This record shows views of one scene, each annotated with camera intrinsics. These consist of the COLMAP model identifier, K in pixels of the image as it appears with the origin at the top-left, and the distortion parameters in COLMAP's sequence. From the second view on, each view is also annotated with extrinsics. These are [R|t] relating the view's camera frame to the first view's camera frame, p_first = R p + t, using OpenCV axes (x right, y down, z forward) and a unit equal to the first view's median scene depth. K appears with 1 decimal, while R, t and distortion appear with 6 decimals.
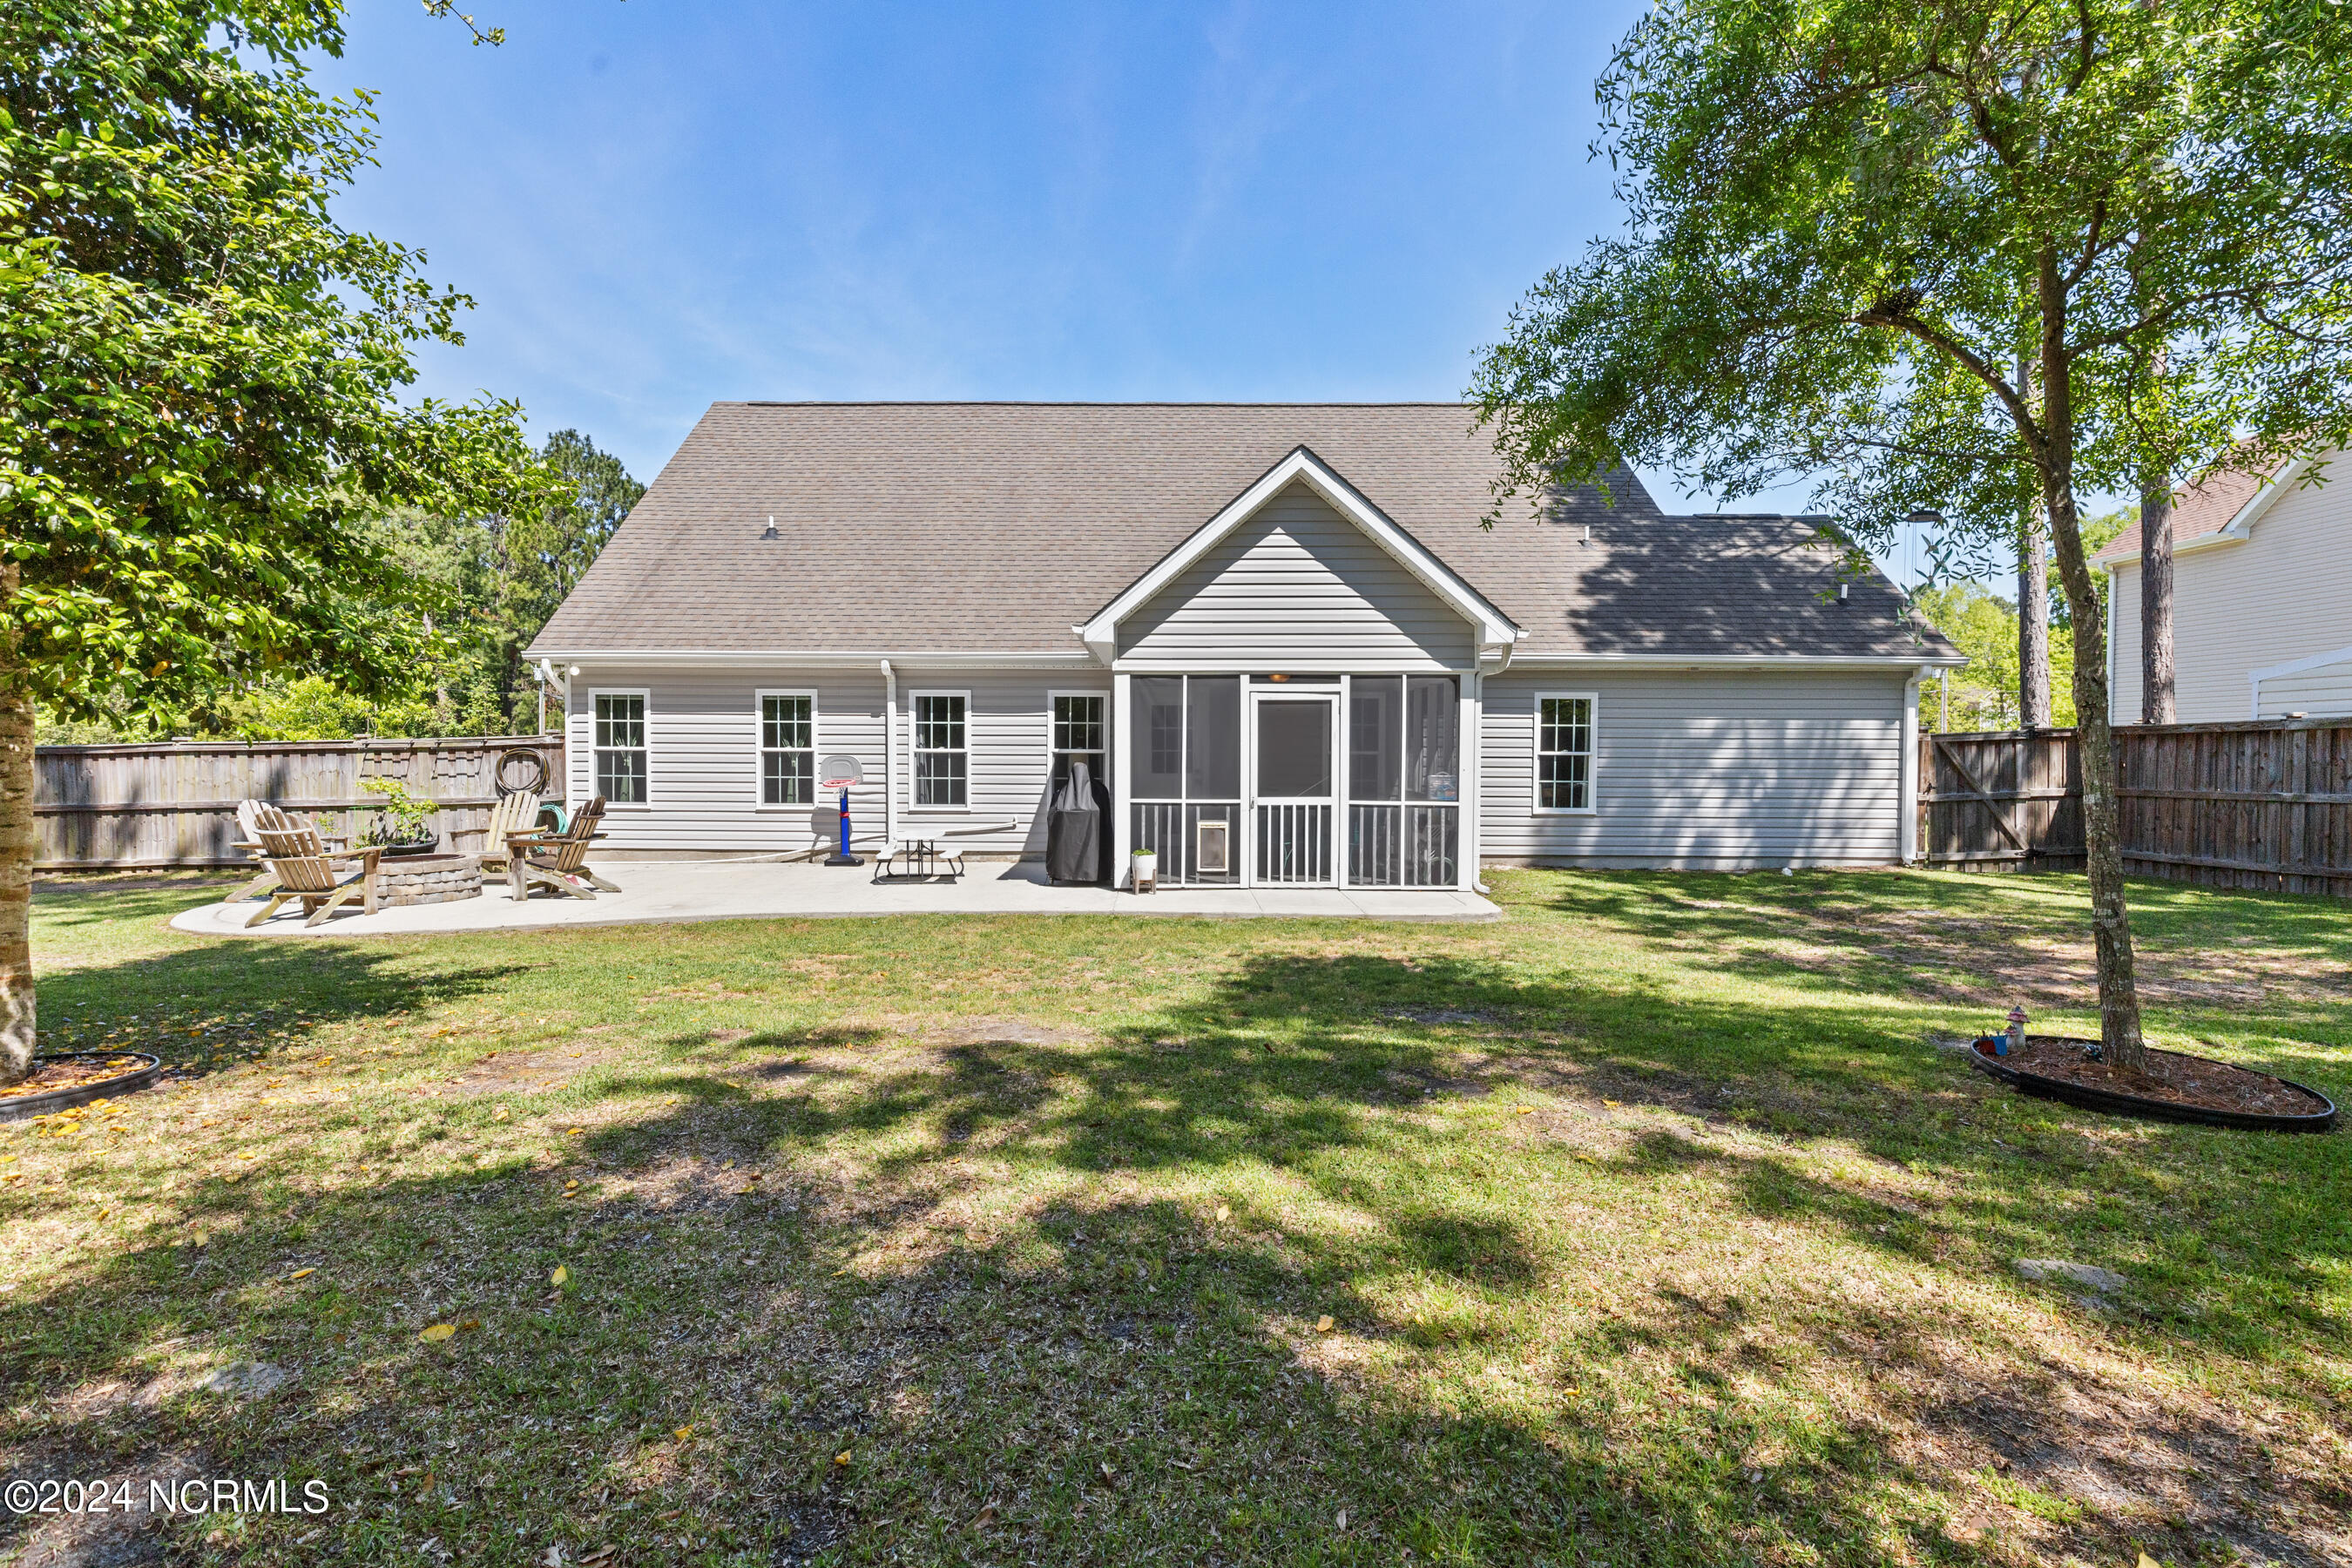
lens RADIAL K [[1048.3, 0, 1179.5], [0, 1048.3, 774.6], [0, 0, 1]] dist [0.005327, -0.000575]
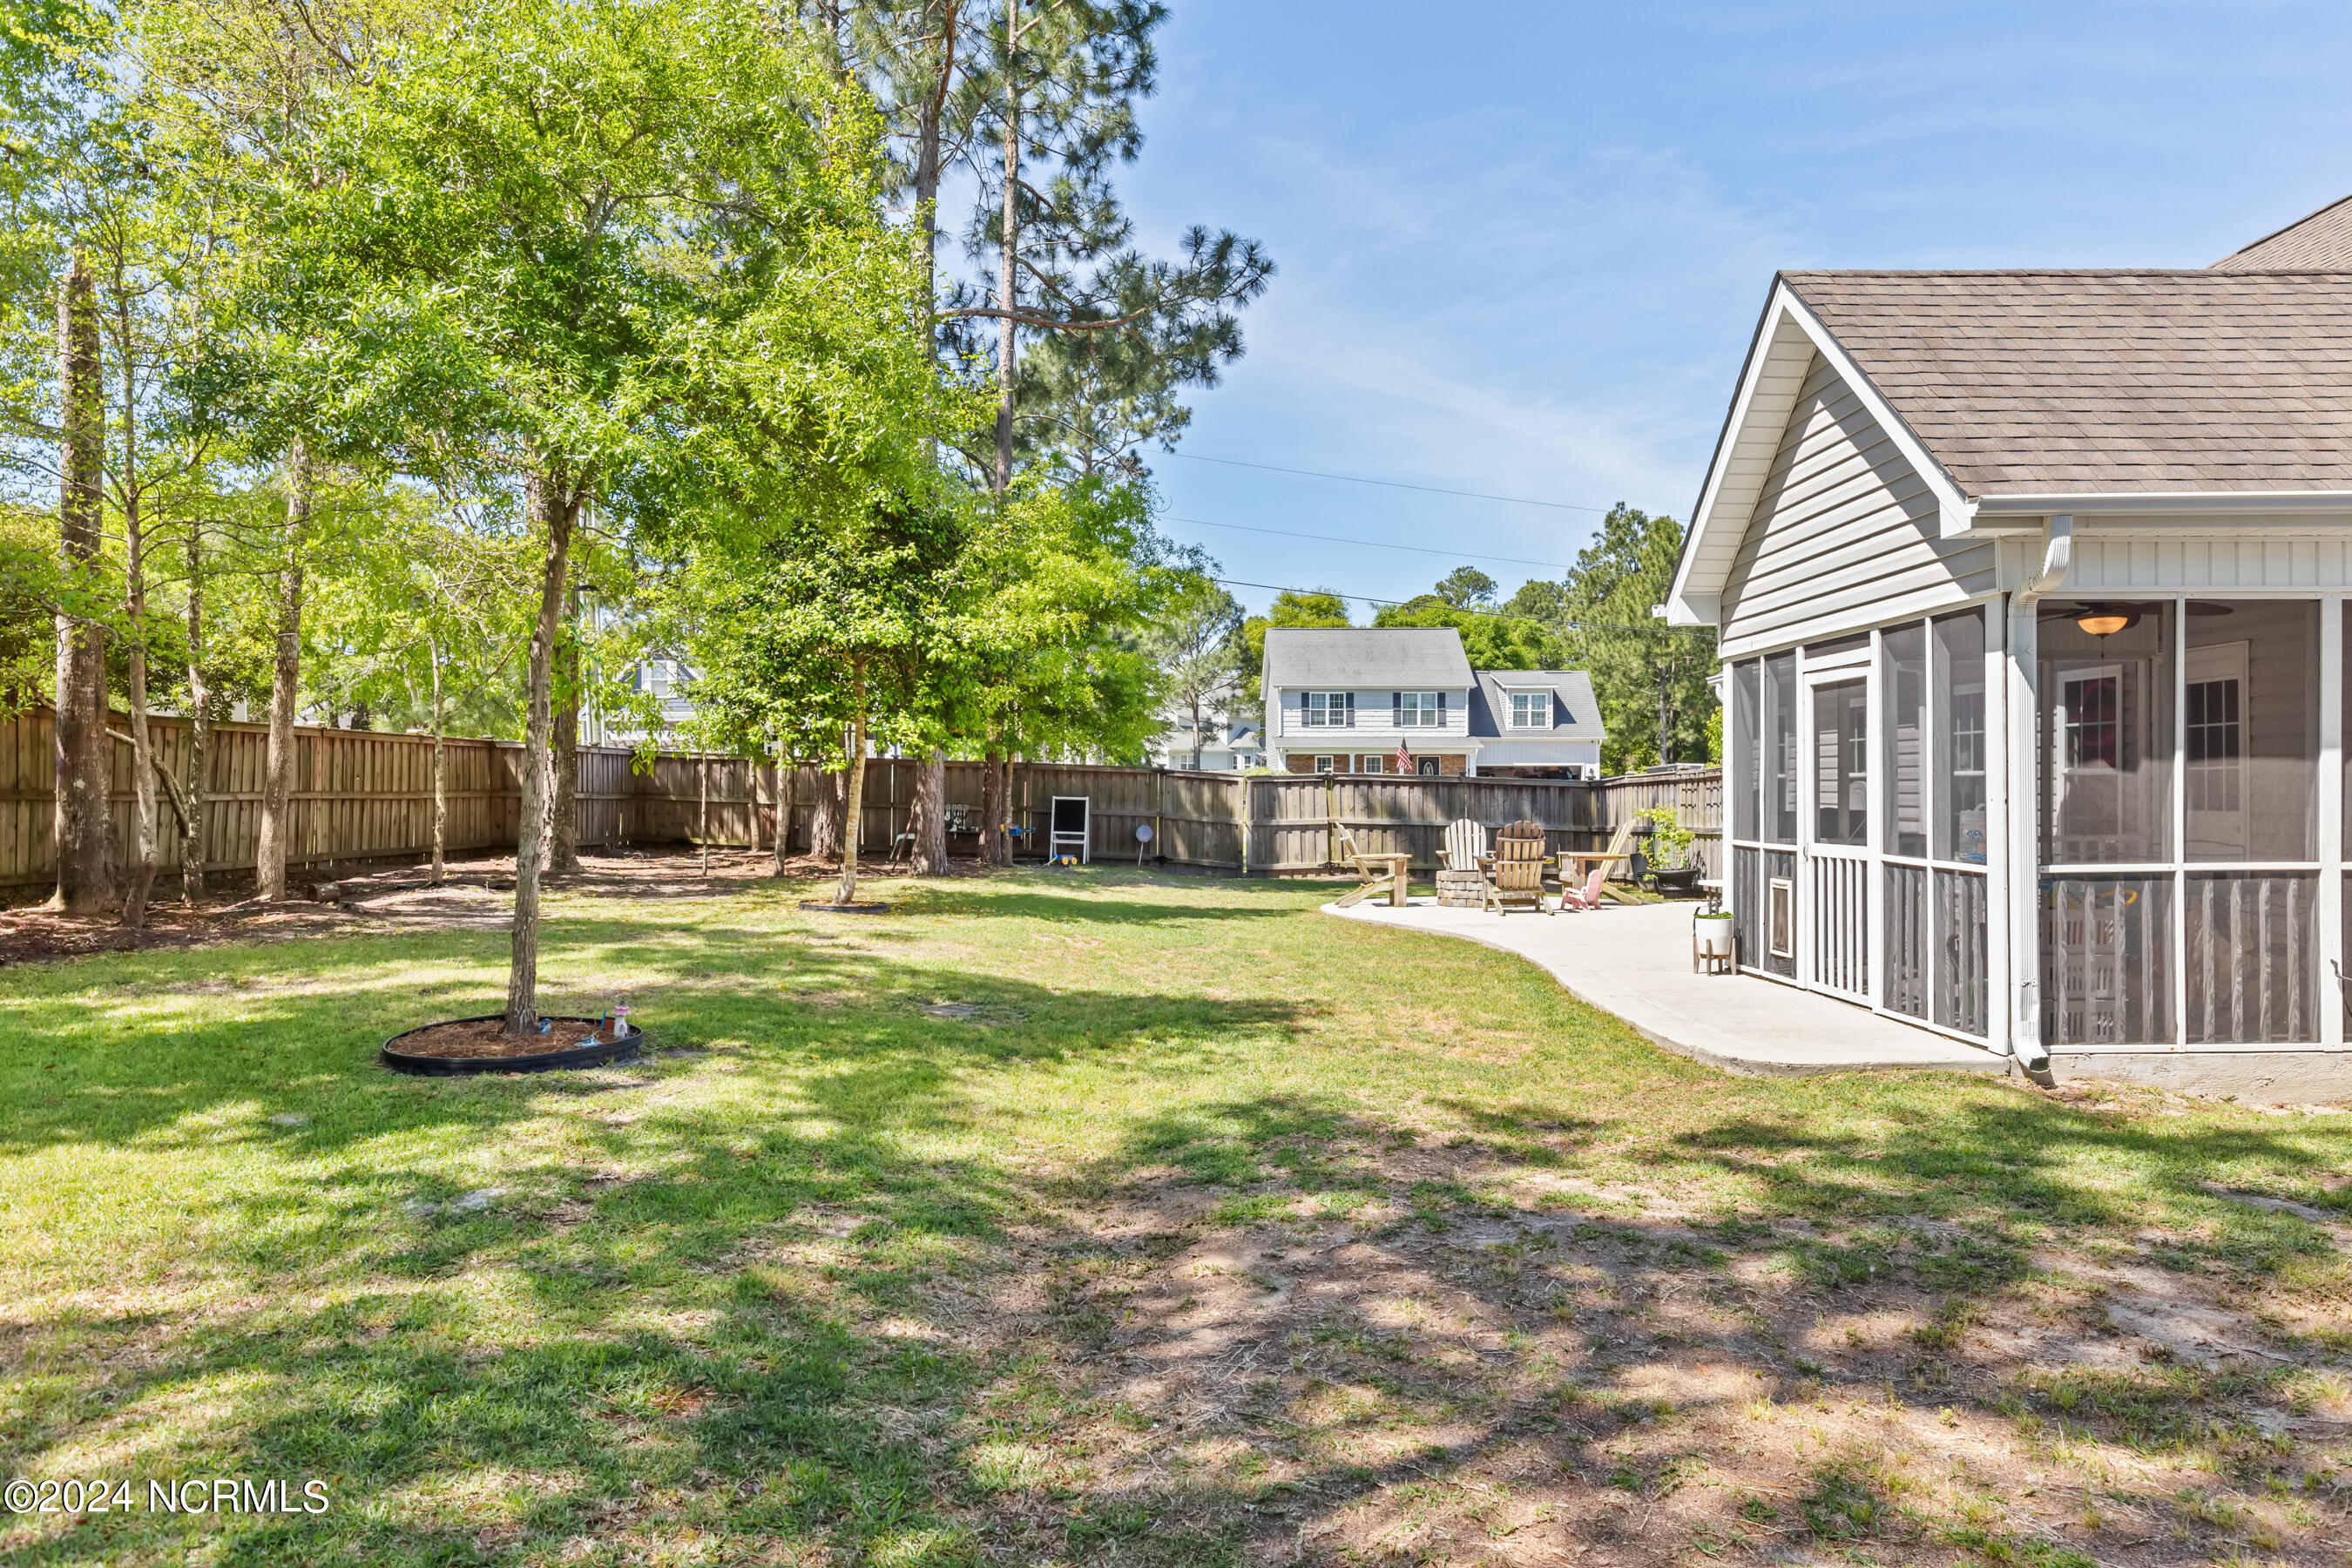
lens RADIAL K [[1482.3, 0, 1179.1], [0, 1482.3, 751.2], [0, 0, 1]] dist [0.000039, -0.000069]
pose [[0.025756, -0.029466, -0.999234, 0.937759], [-0.016640, 0.999414, -0.029901, 0.000345], [0.999530, 0.017398, 0.025251, 0.604825]]
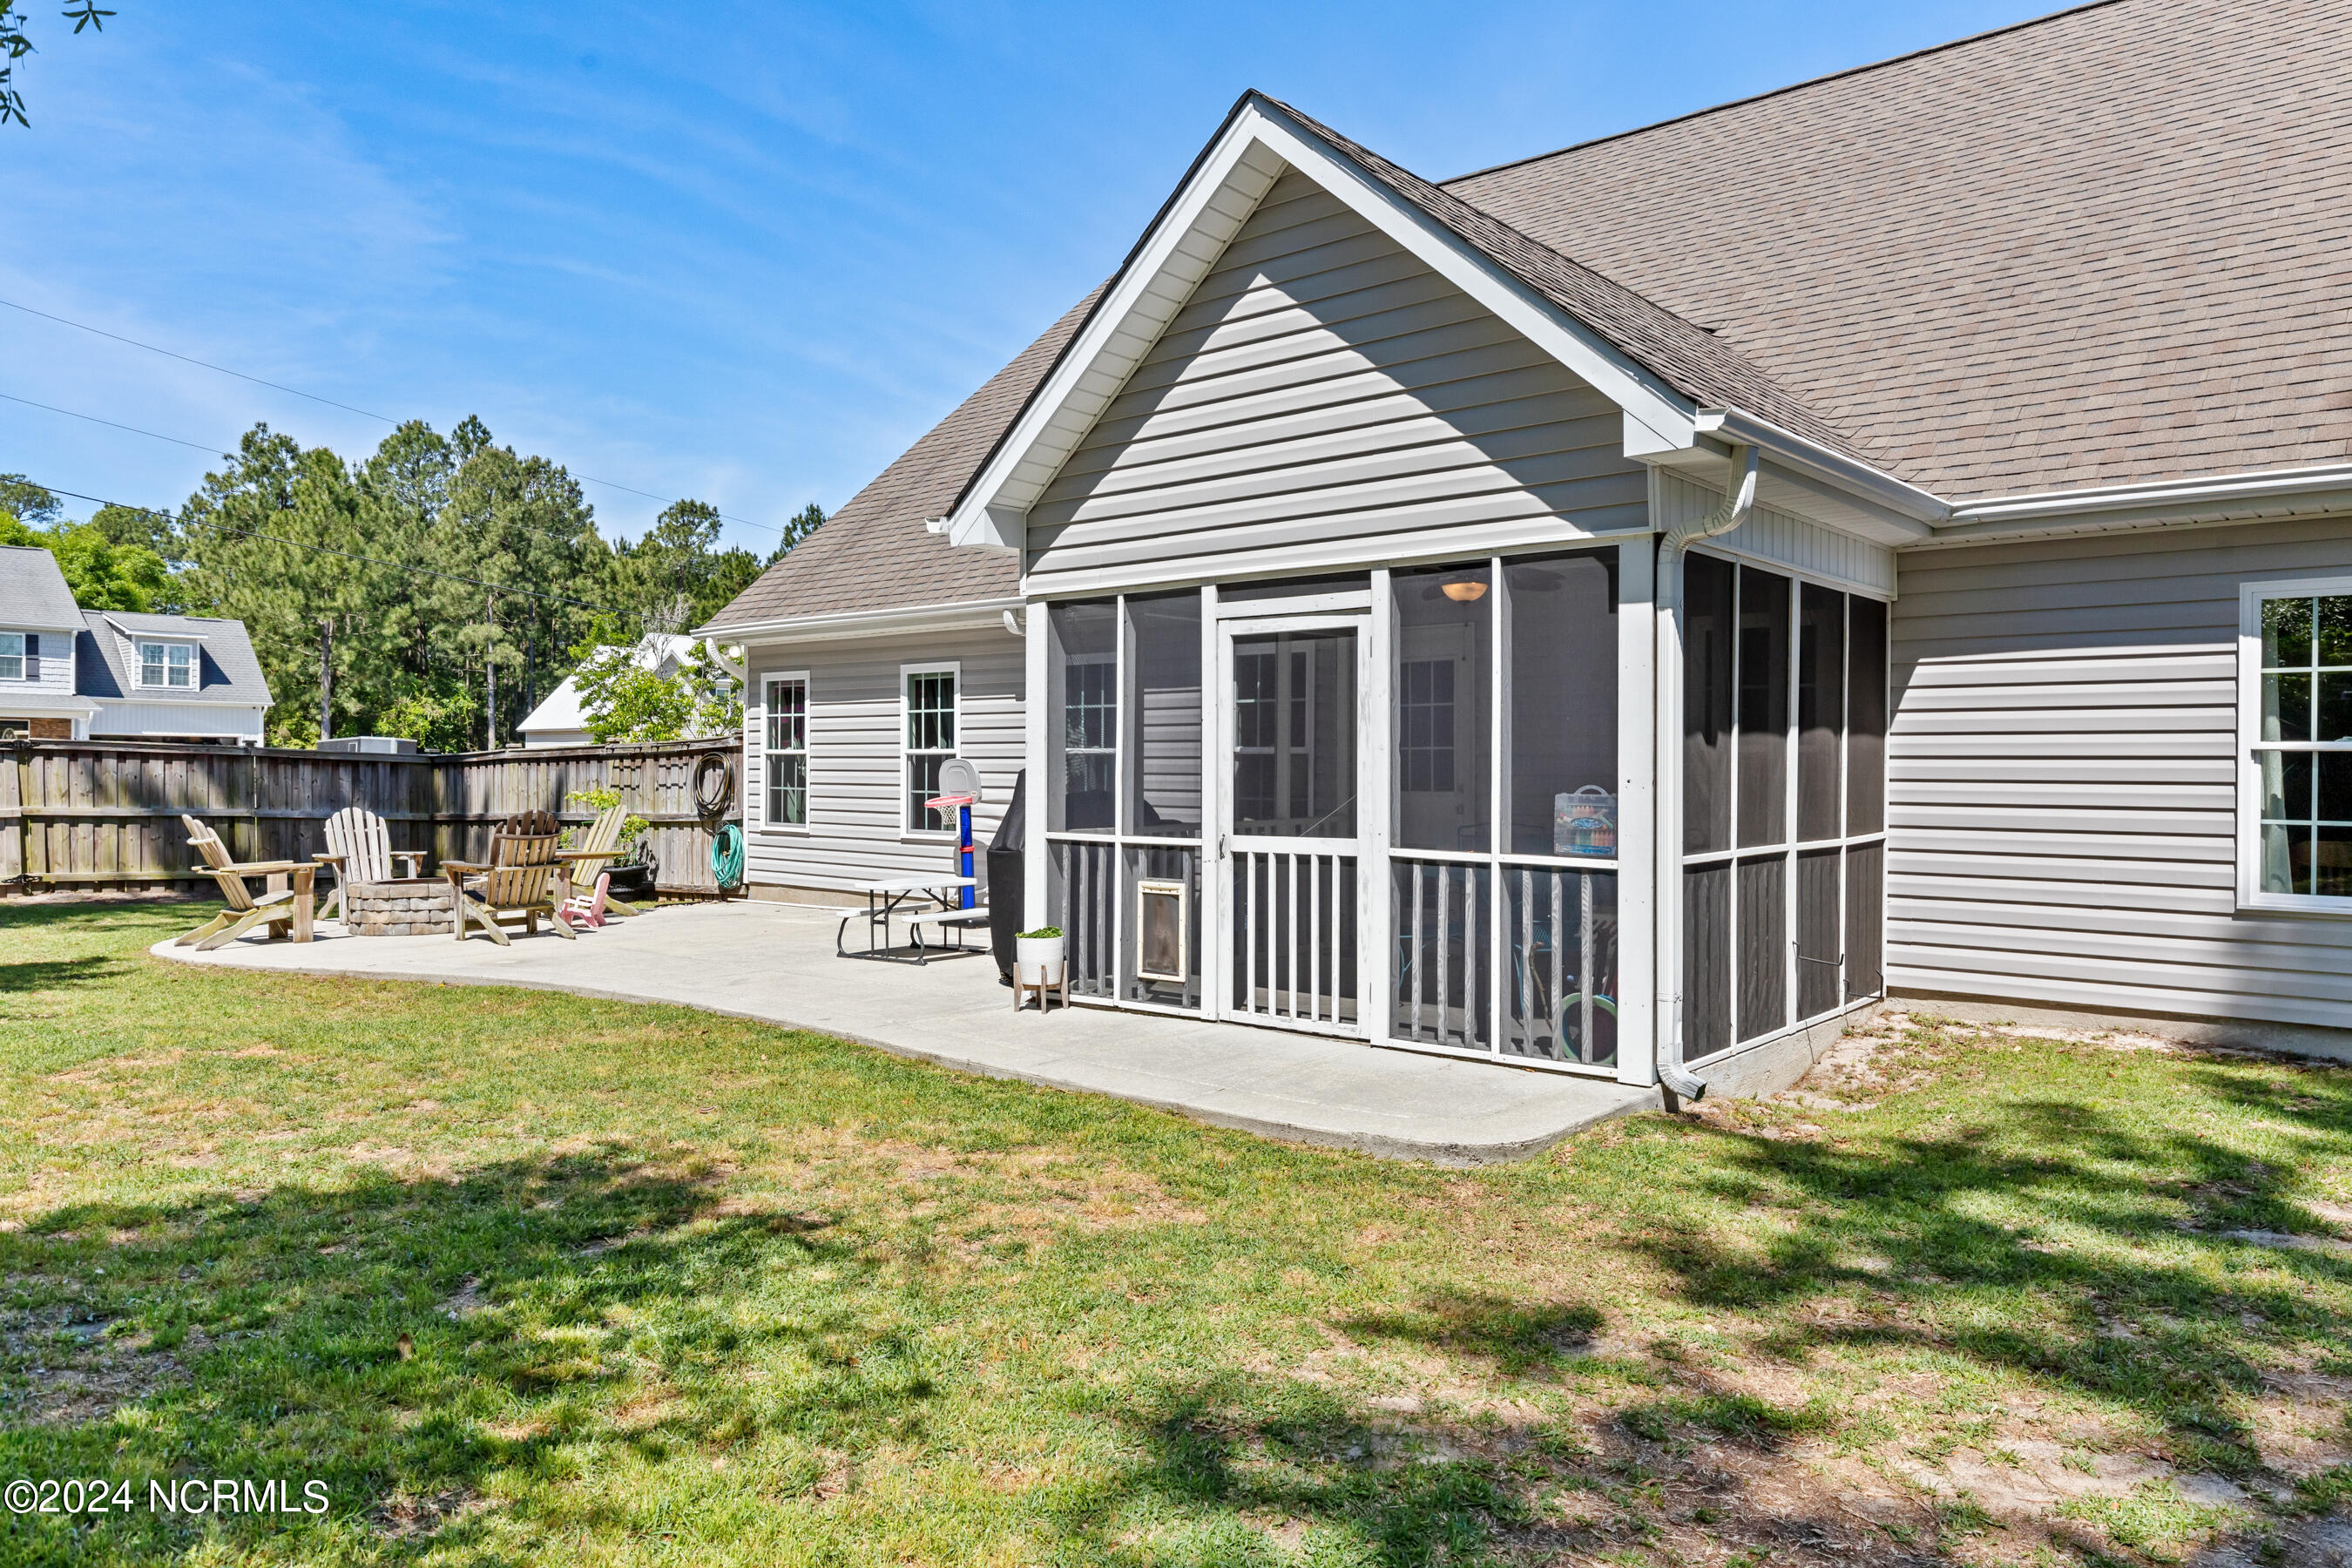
lens RADIAL K [[1538.4, 0, 1175.4], [0, 1538.4, 766.1], [0, 0, 1]] dist [0.001981, 0.000725]
pose [[0.769910, -0.001816, -0.638149, 0.510709], [-0.013519, 0.999725, -0.019156, 0.003803], [0.638009, 0.023375, 0.769674, 0.433565]]
